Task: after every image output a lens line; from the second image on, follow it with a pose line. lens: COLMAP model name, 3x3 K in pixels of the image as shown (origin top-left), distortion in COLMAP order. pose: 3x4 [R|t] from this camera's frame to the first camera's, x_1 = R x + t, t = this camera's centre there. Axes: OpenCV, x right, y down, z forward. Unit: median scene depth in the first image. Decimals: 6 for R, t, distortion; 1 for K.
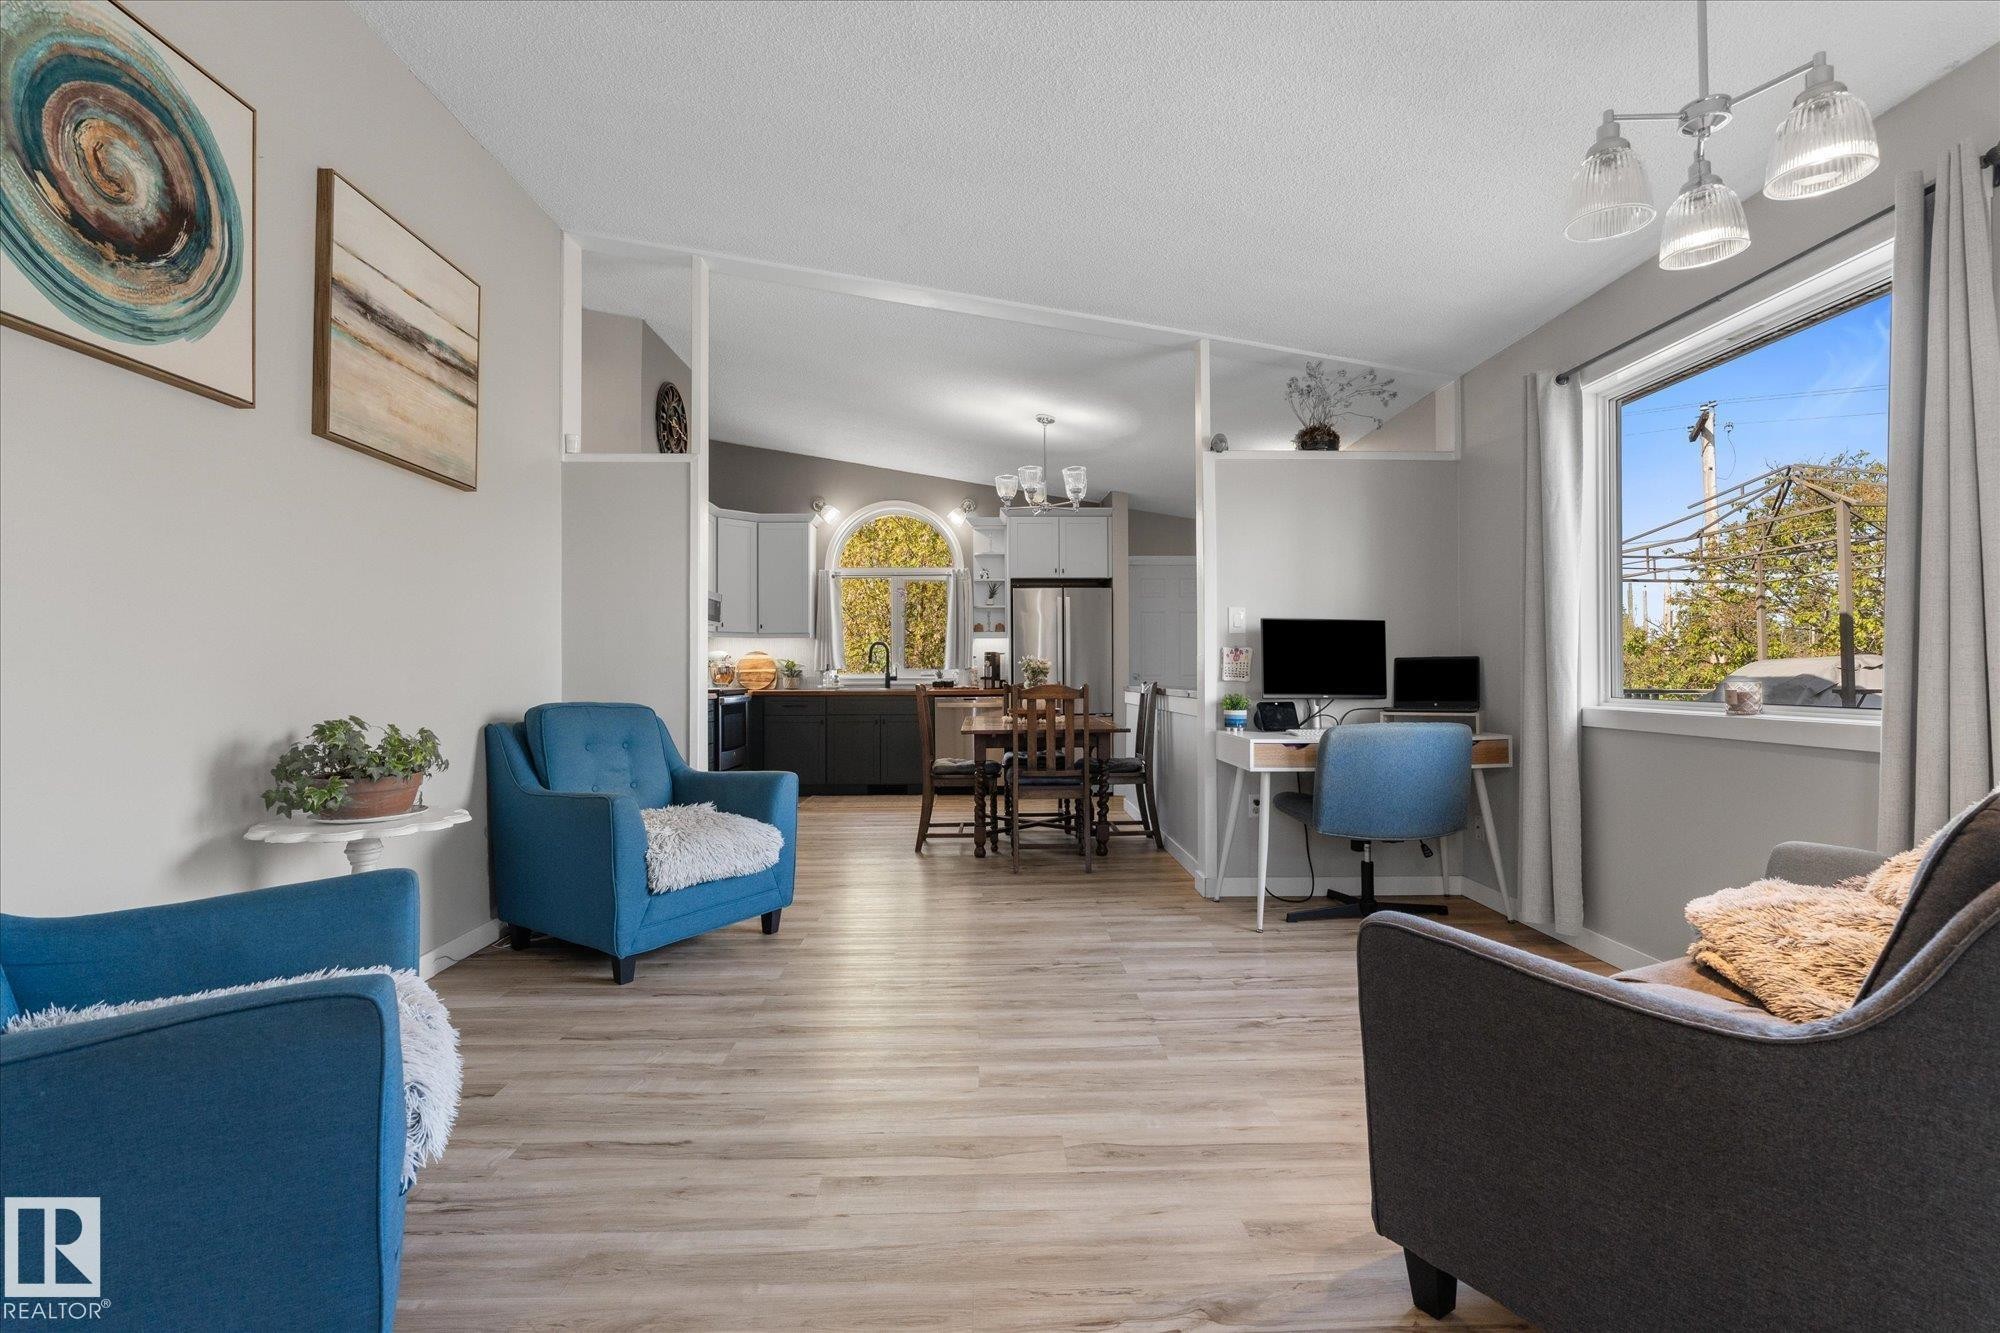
lens RADIAL K [[914.7, 0, 1002.9], [0, 914.7, 661.1], [0, 0, 1]] dist [-0.002366, 0.000425]
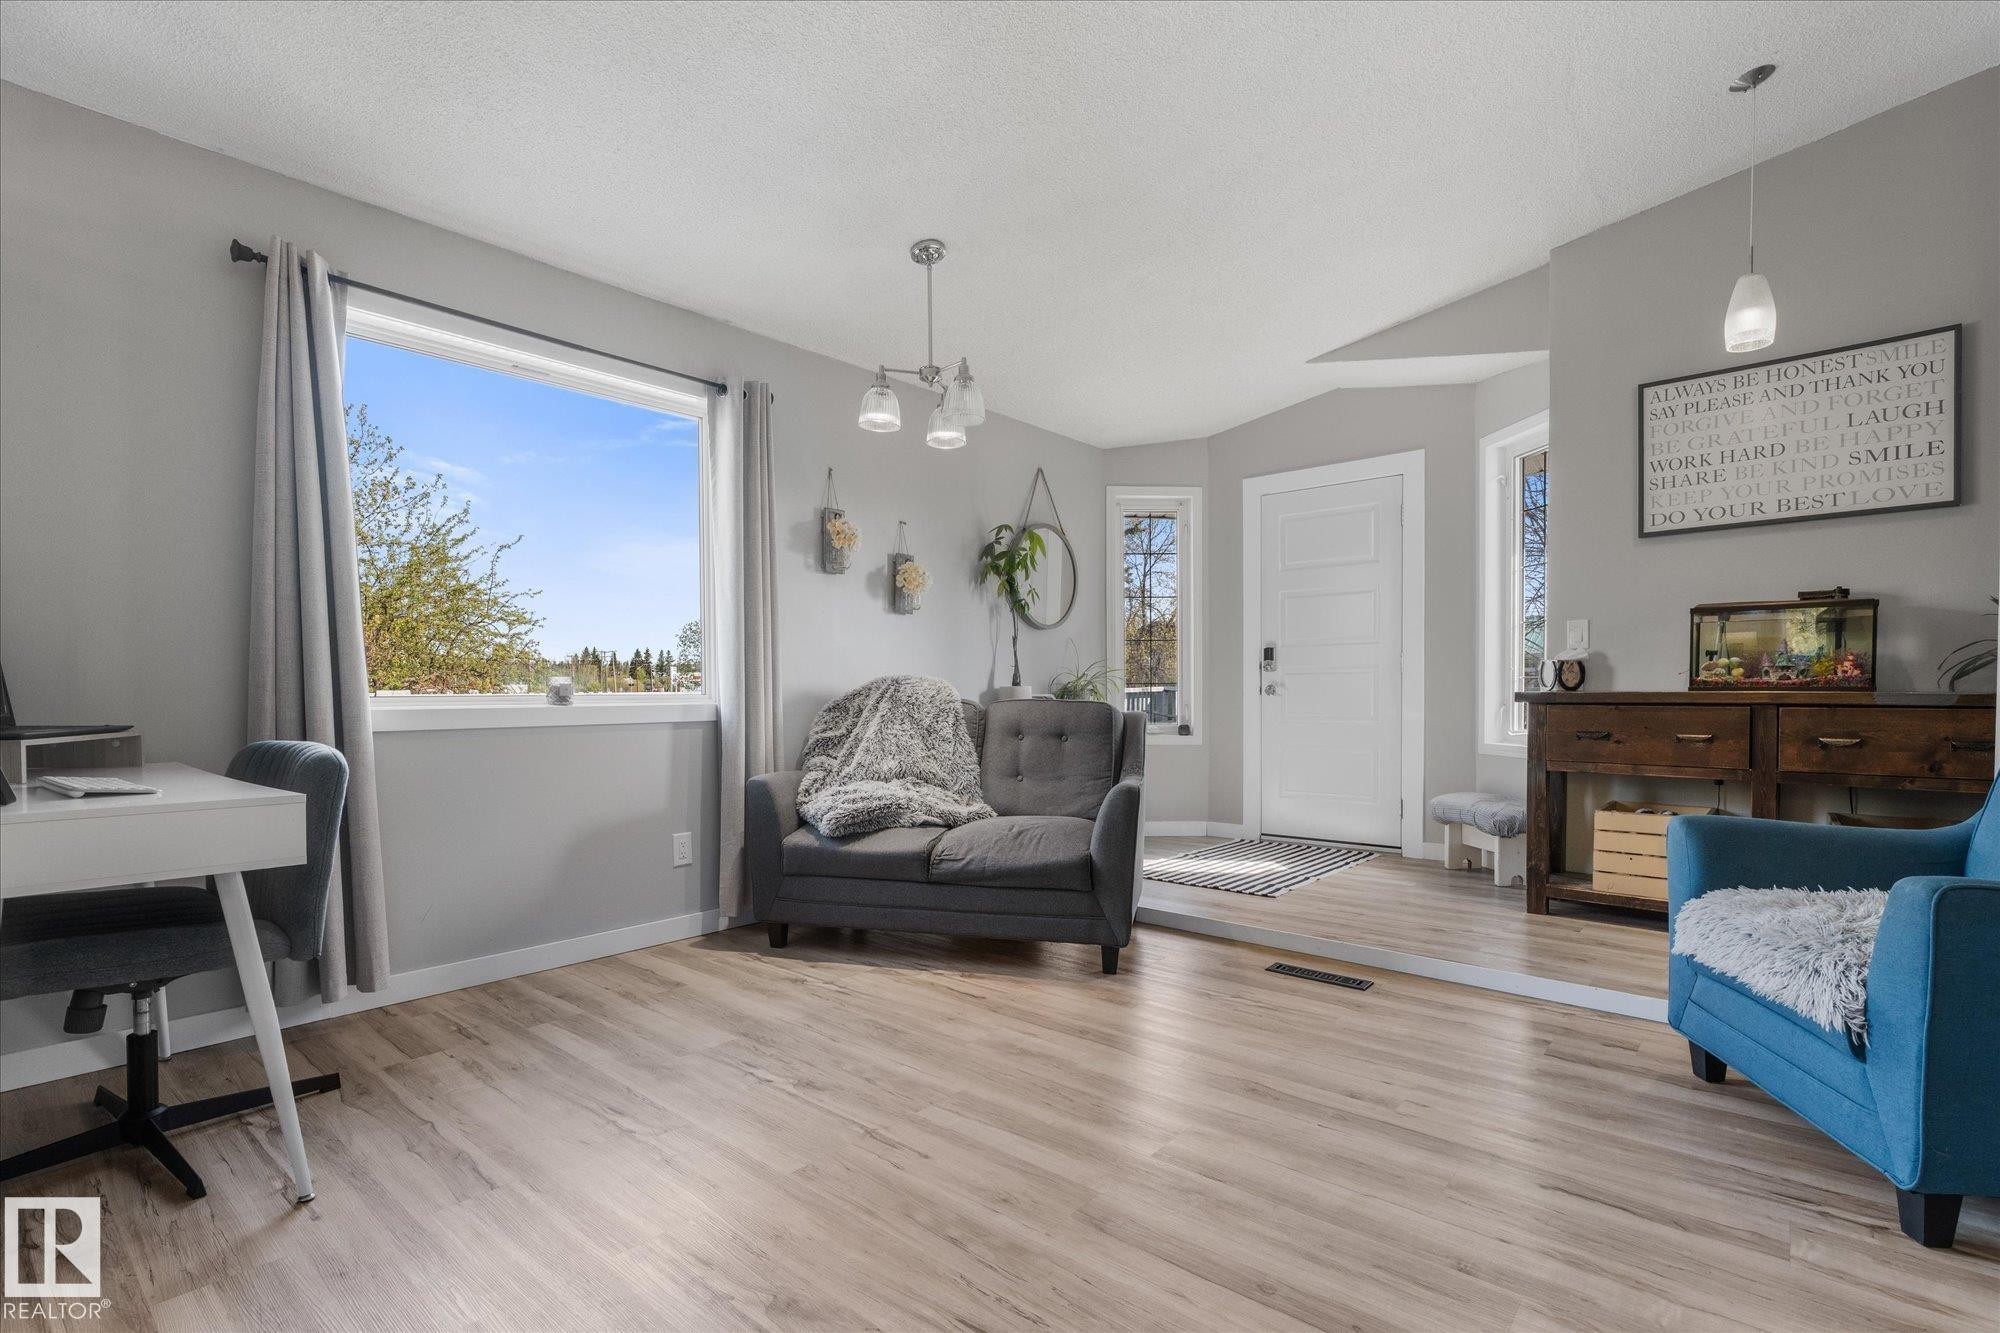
lens RADIAL K [[935.5, 0, 1003.1], [0, 935.5, 715.5], [0, 0, 1]] dist [-0.001362, 0.000543]
pose [[-0.749311, -0.014704, 0.662055, -0.298334], [-0.002888, 0.999817, 0.018936, 0.035276], [-0.662212, 0.012277, -0.749216, 1.100195]]
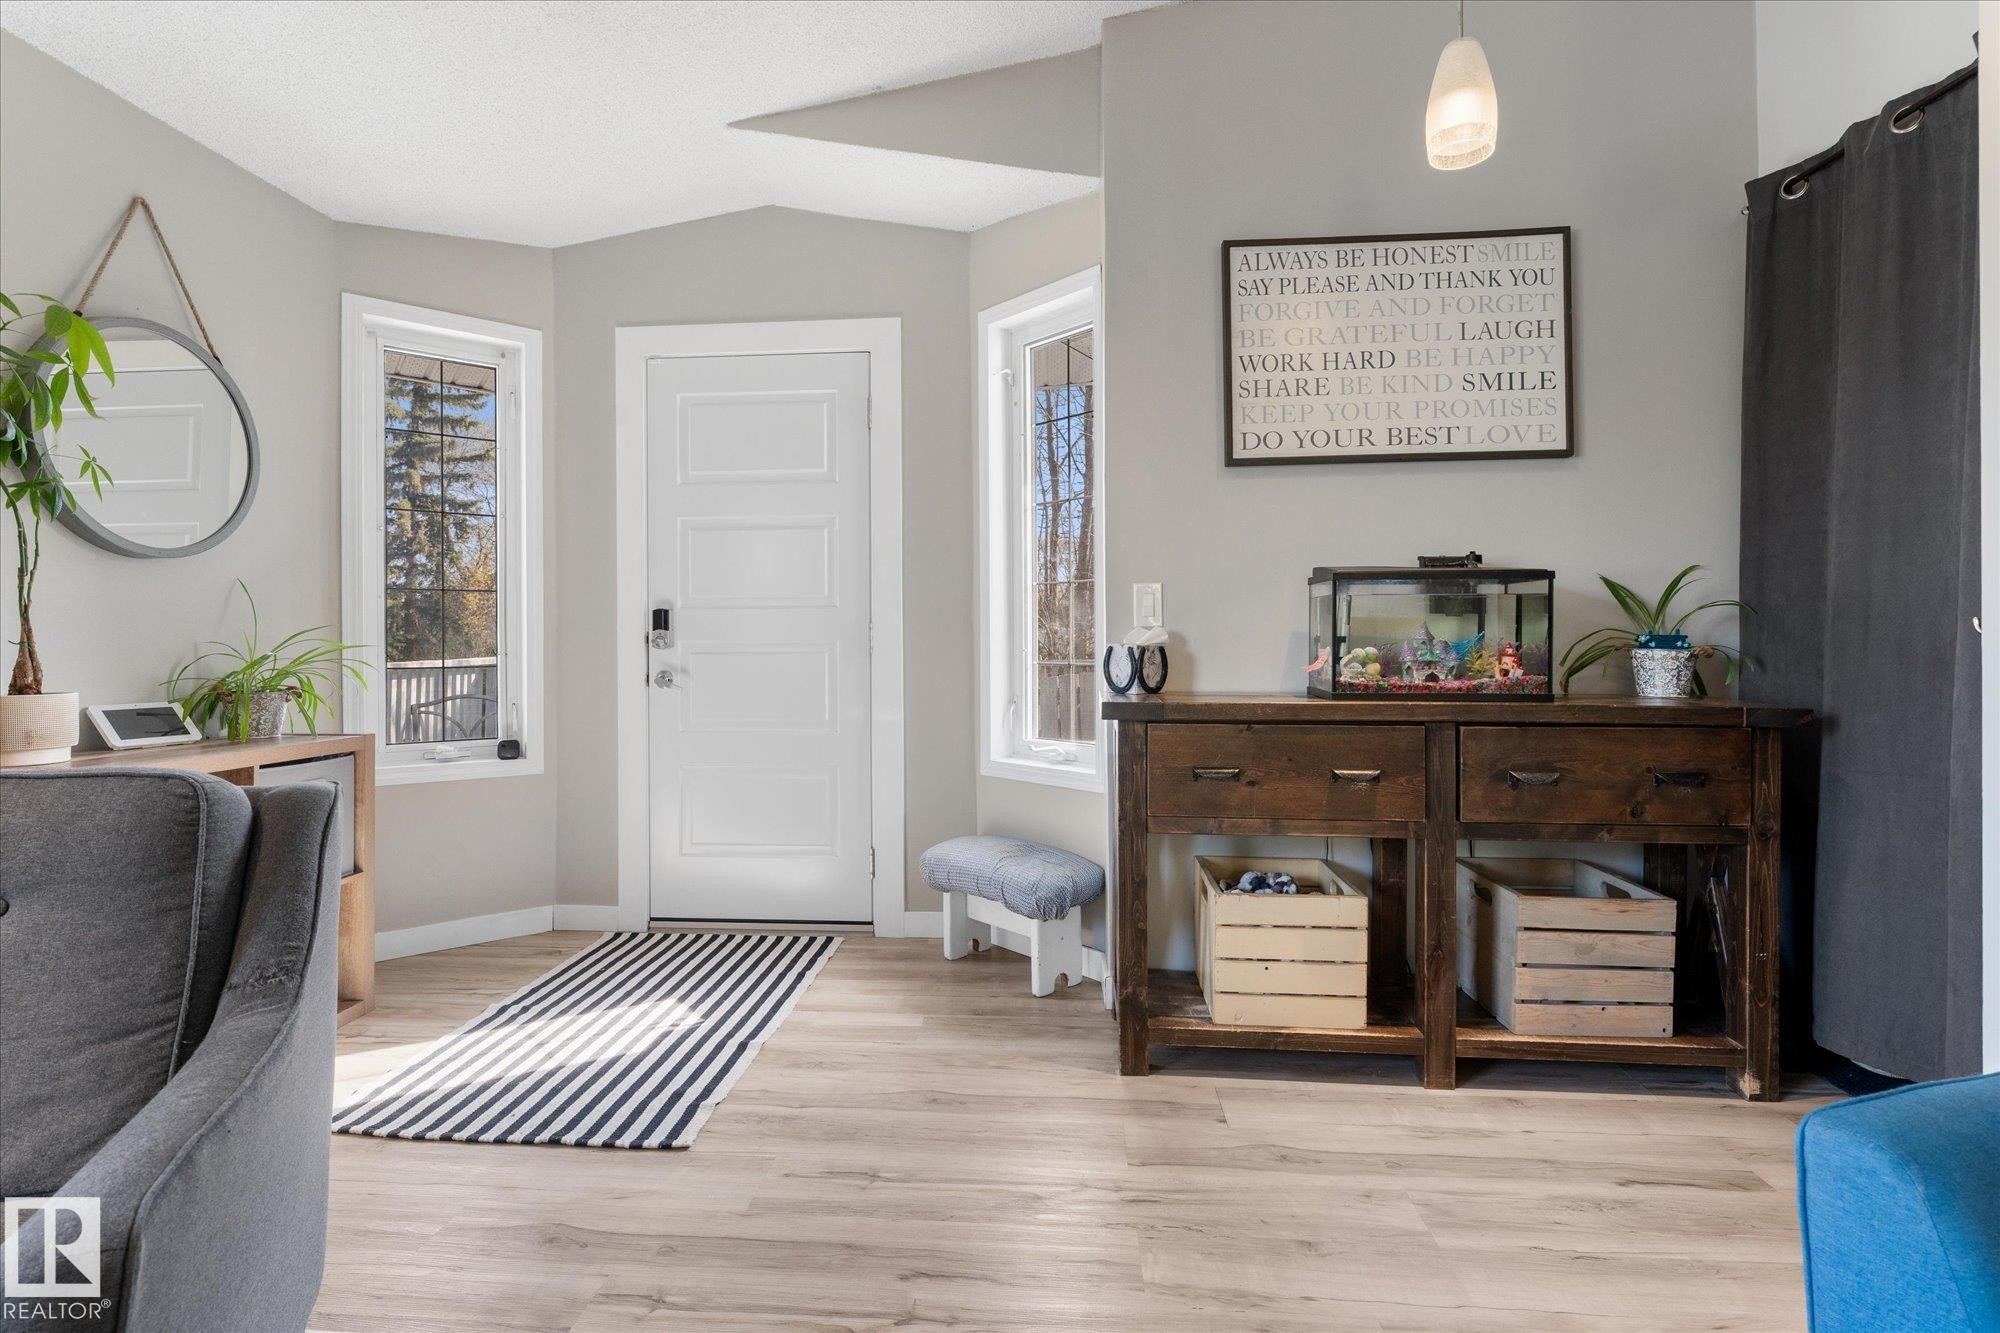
lens RADIAL K [[924.4, 0, 997.9], [0, 924.4, 639.8], [0, 0, 1]] dist [-0.005156, -0.000398]
pose [[-0.996329, 0.002167, 0.085577, -0.031968], [0.001189, 0.999933, -0.011476, -0.004726], [-0.085596, -0.011332, -0.996265, 0.571321]]
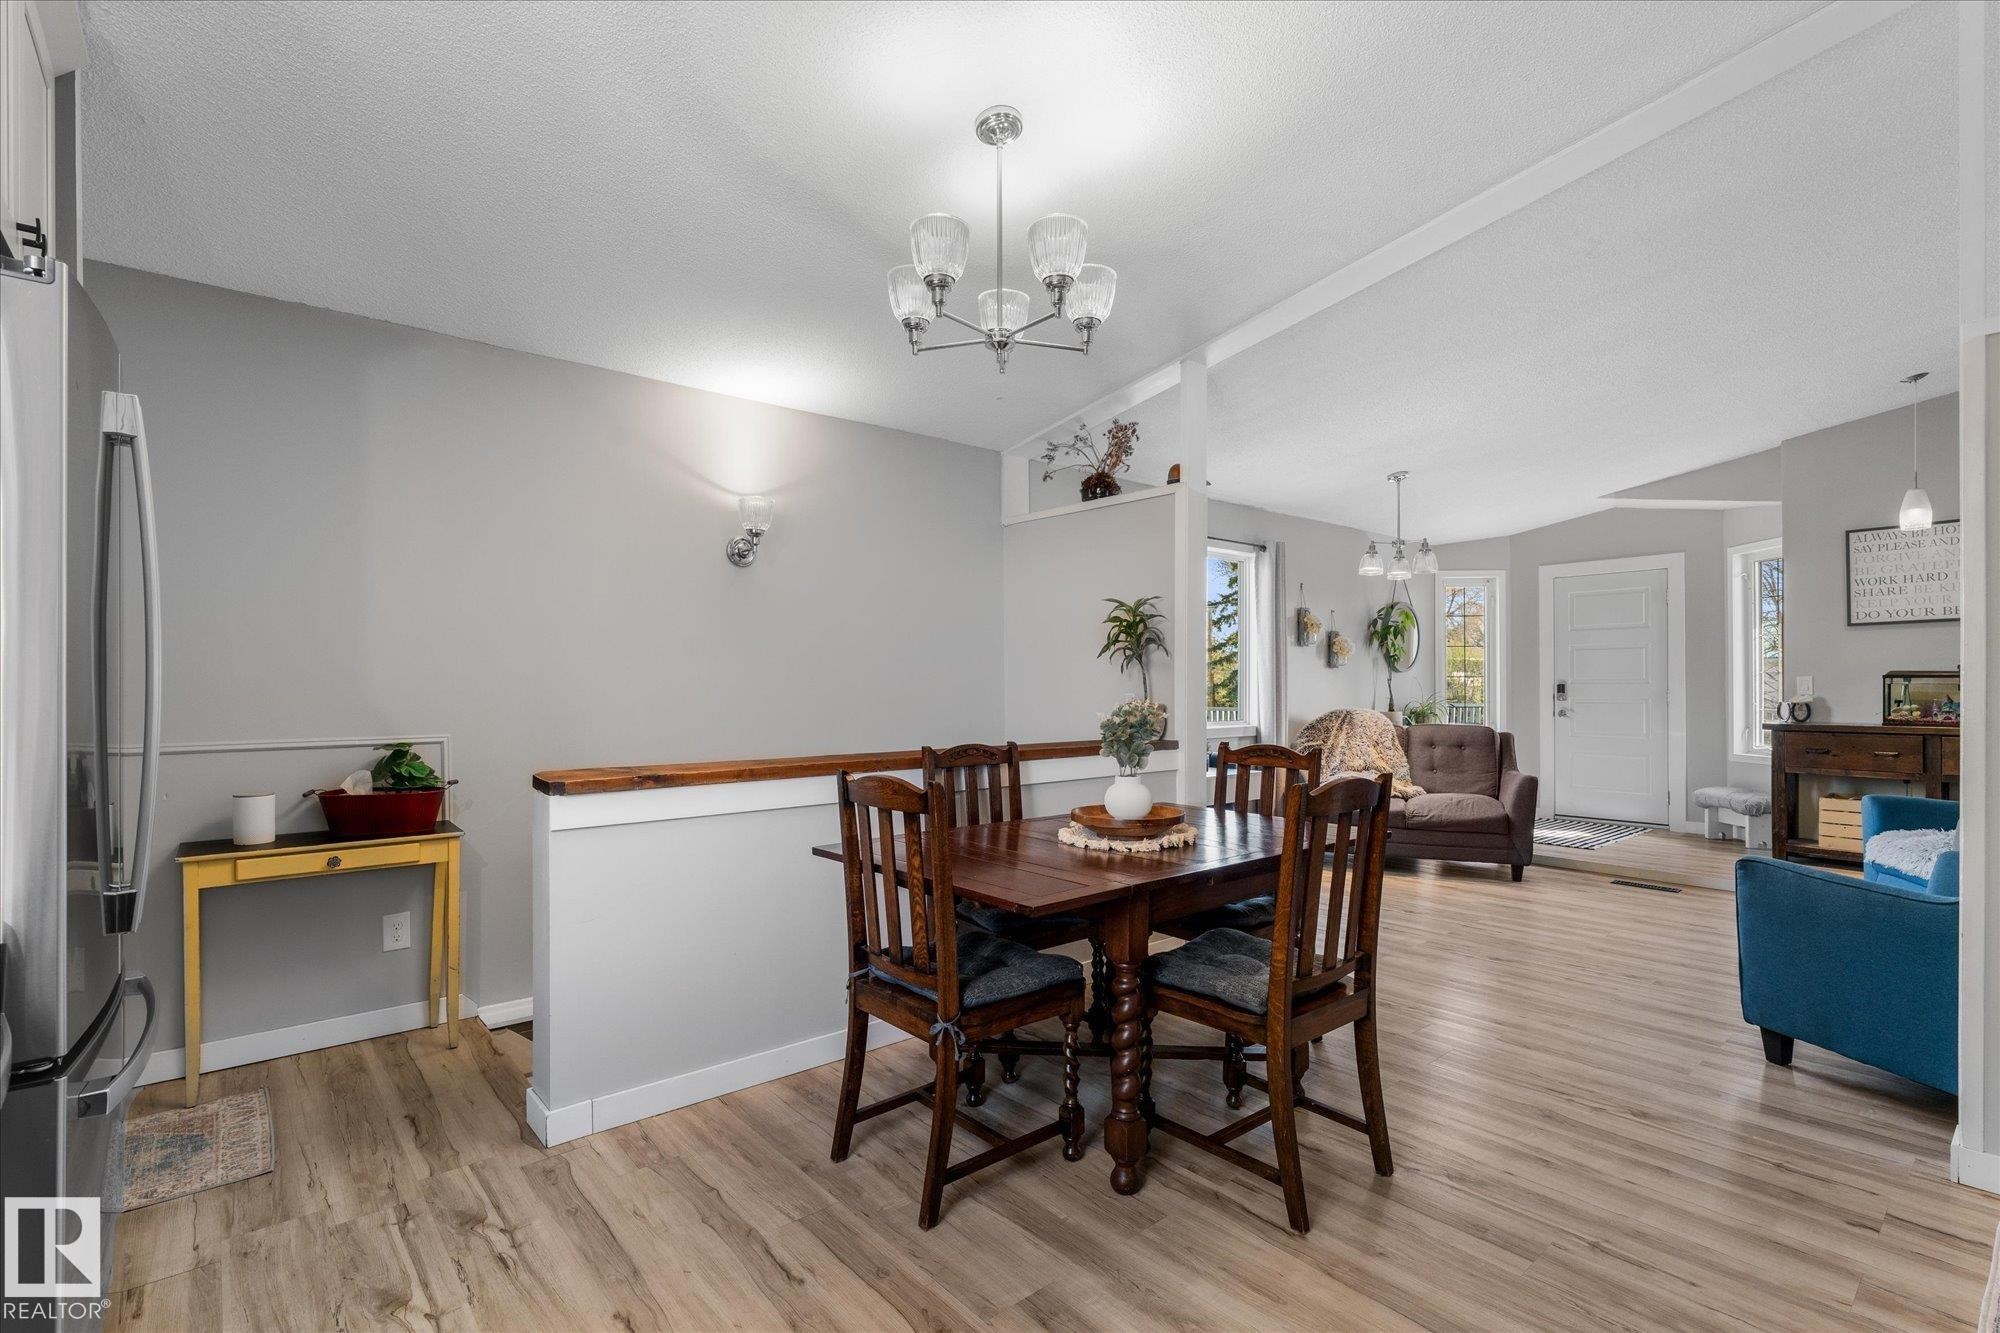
lens RADIAL K [[925.4, 0, 1006.5], [0, 925.4, 685.0], [0, 0, 1]] dist [-0.000874, 0.000448]
pose [[-0.639920, 0.001373, 0.768440, -0.436630], [-0.008221, 0.999929, -0.008633, -0.013724], [-0.768397, -0.011842, -0.639863, 2.003916]]
